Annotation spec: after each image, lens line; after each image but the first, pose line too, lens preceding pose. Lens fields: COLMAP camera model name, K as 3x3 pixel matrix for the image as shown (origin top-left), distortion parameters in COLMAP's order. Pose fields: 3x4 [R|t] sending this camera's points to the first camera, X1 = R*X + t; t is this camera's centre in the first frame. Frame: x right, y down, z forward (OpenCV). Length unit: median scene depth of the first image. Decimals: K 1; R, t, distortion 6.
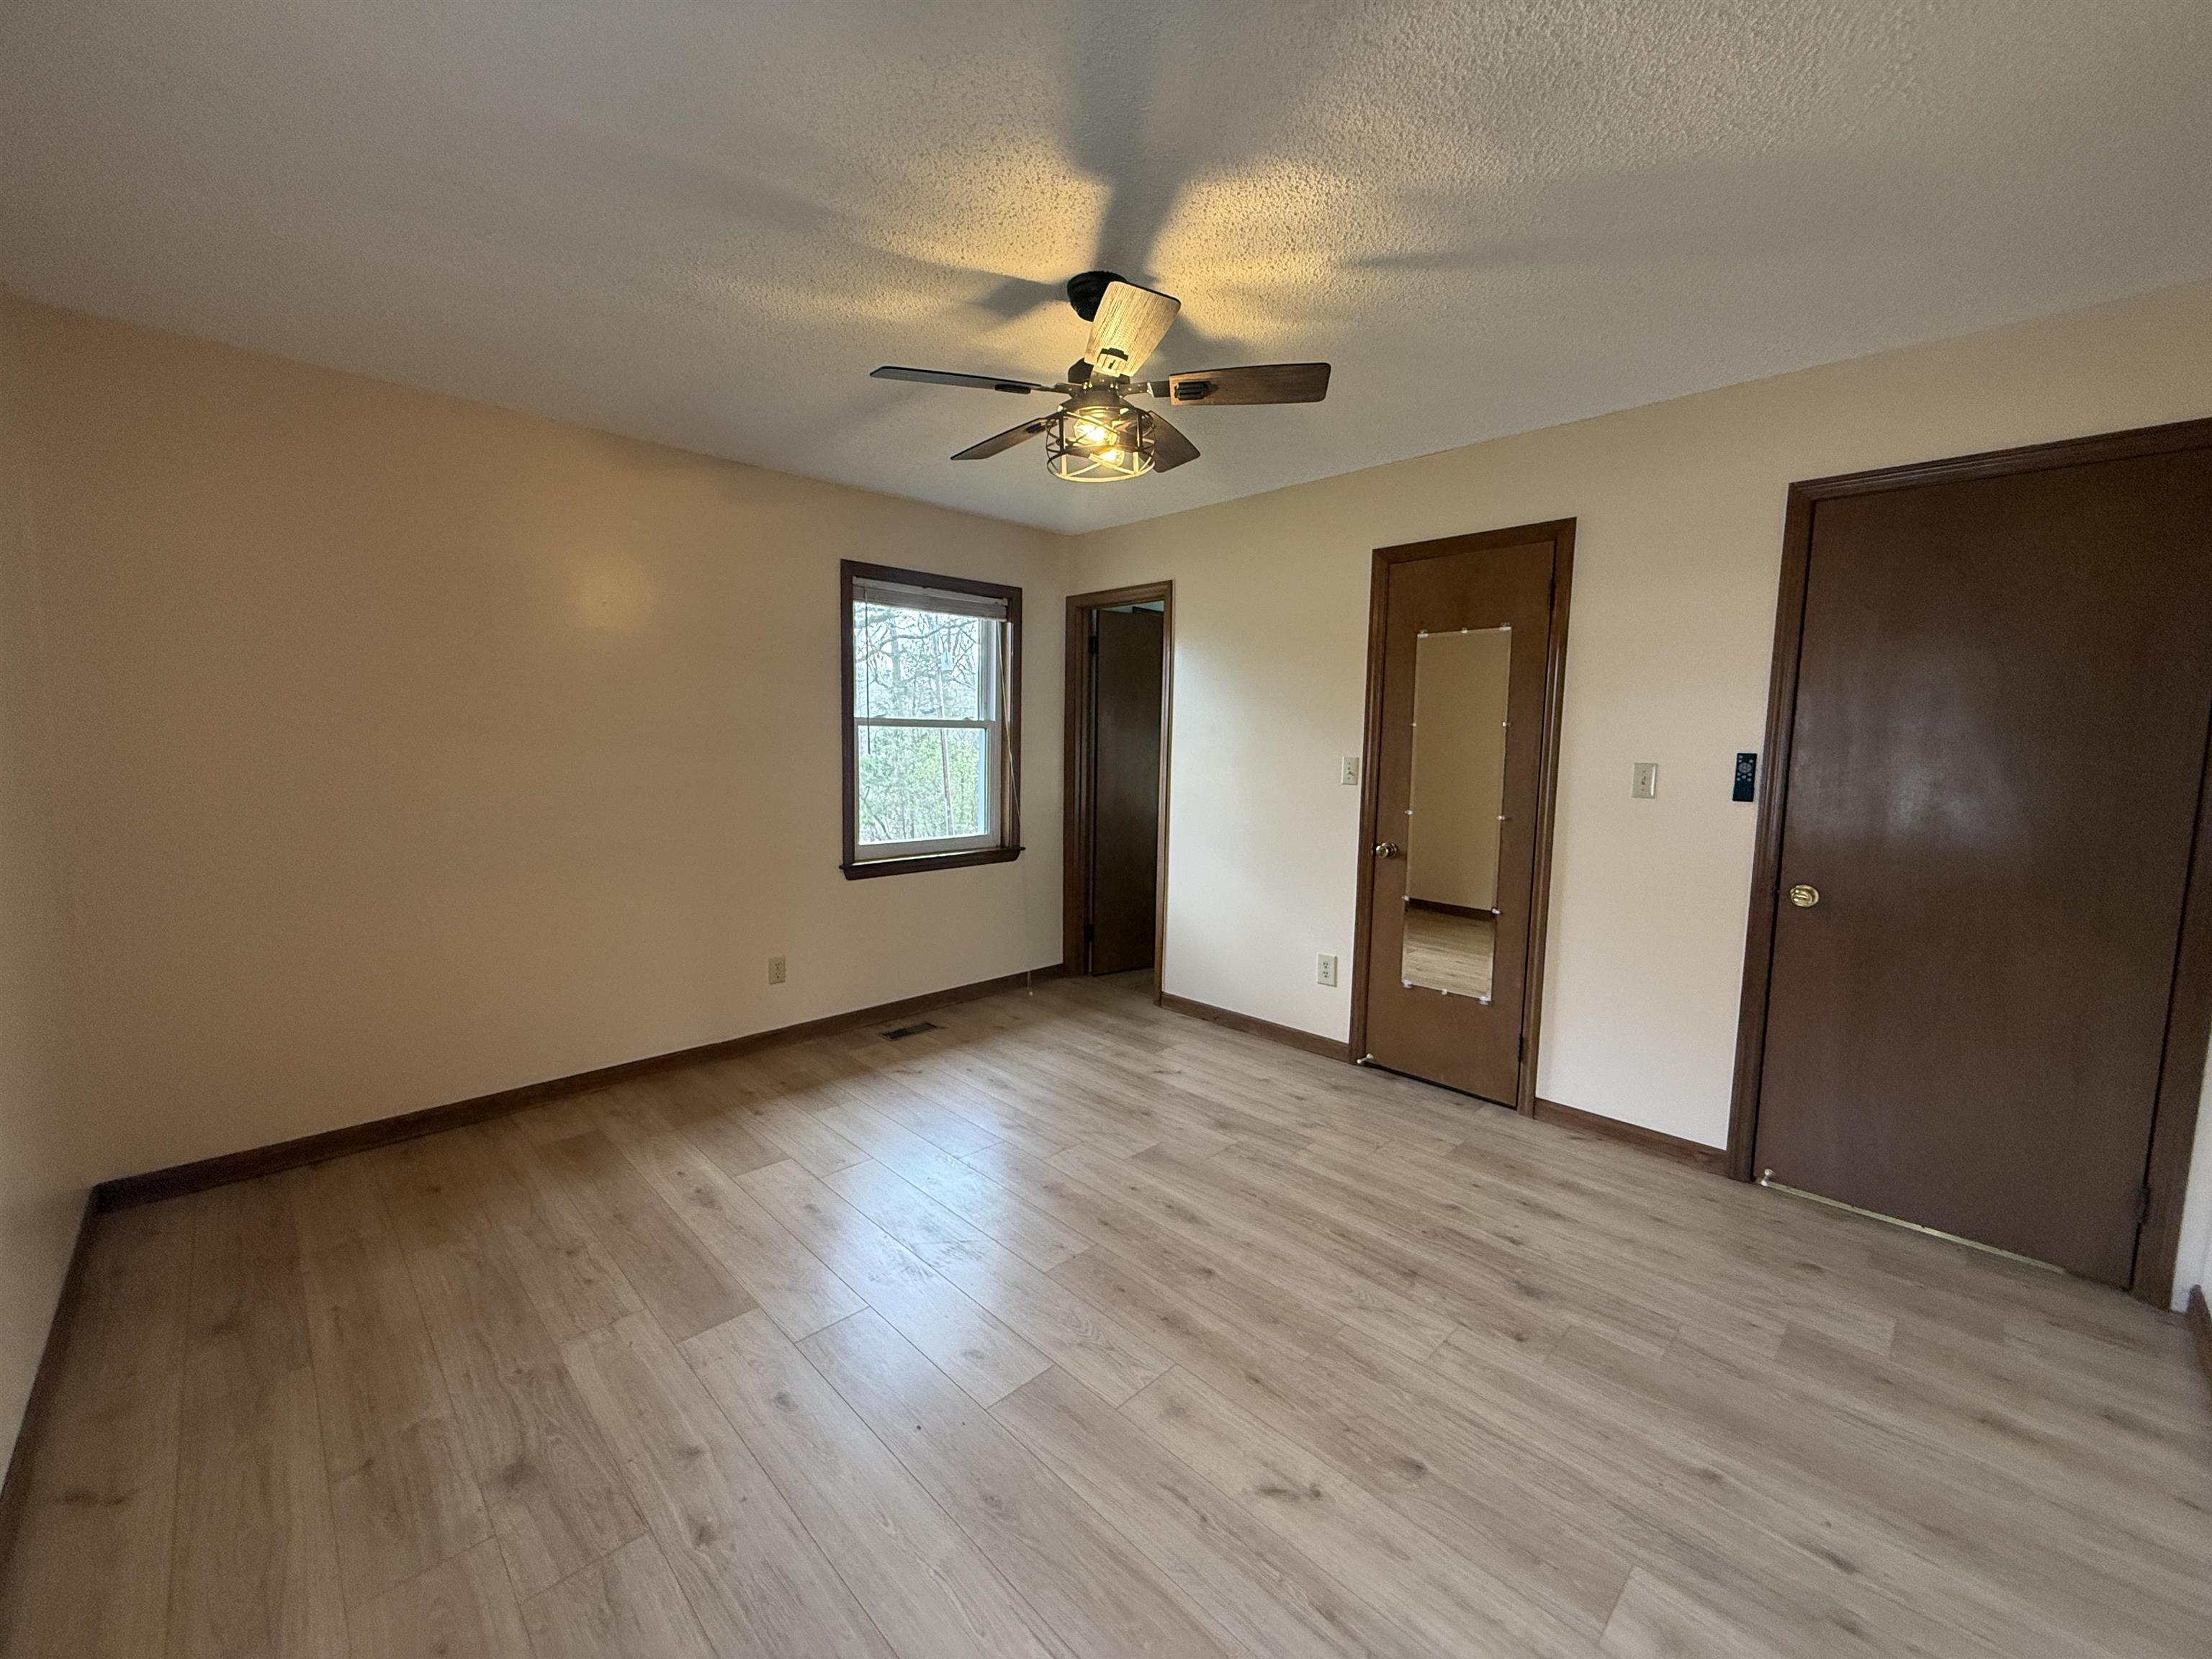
lens RADIAL K [[885.0, 0, 1098.5], [0, 885.0, 826.7], [0, 0, 1]] dist [0.003434, -0.000939]
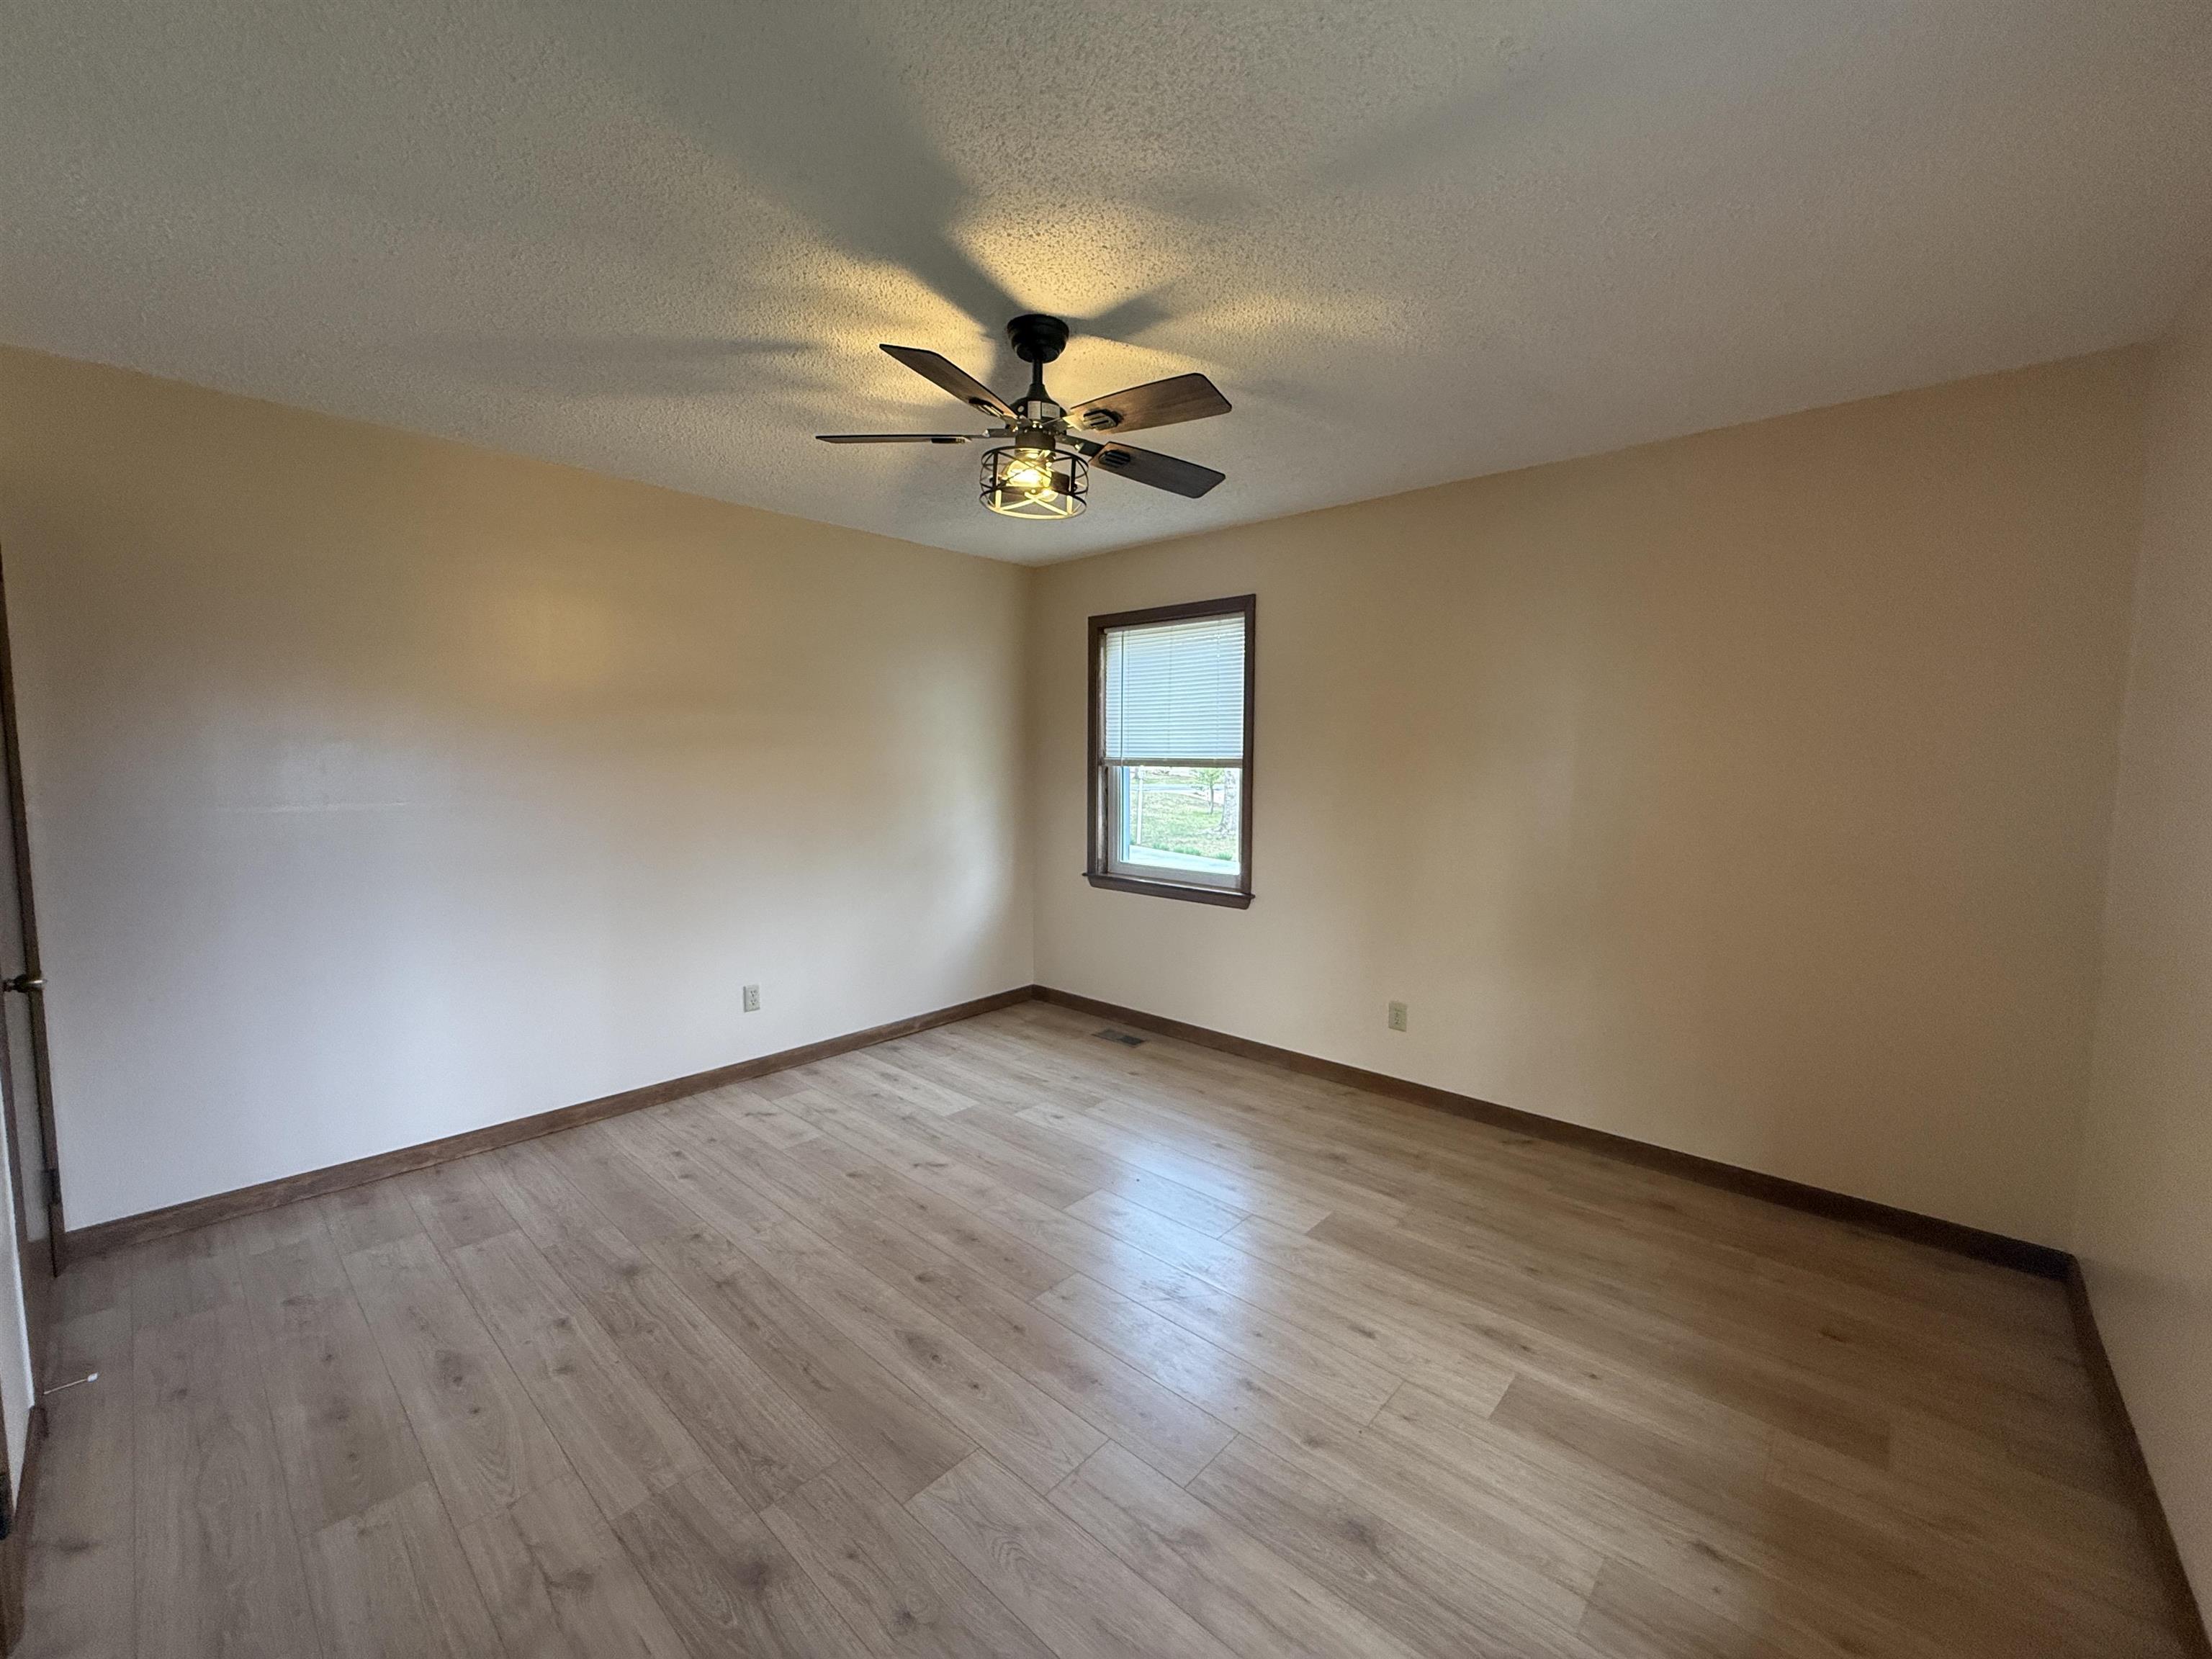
lens RADIAL K [[885.0, 0, 1098.5], [0, 885.0, 826.7], [0, 0, 1]] dist [0.003434, -0.000939]
pose [[-0.998320, -0.012712, -0.056523, -0.019691], [-0.022756, 0.983260, 0.180780, -0.229848], [0.053279, 0.181763, -0.981898, 2.063953]]
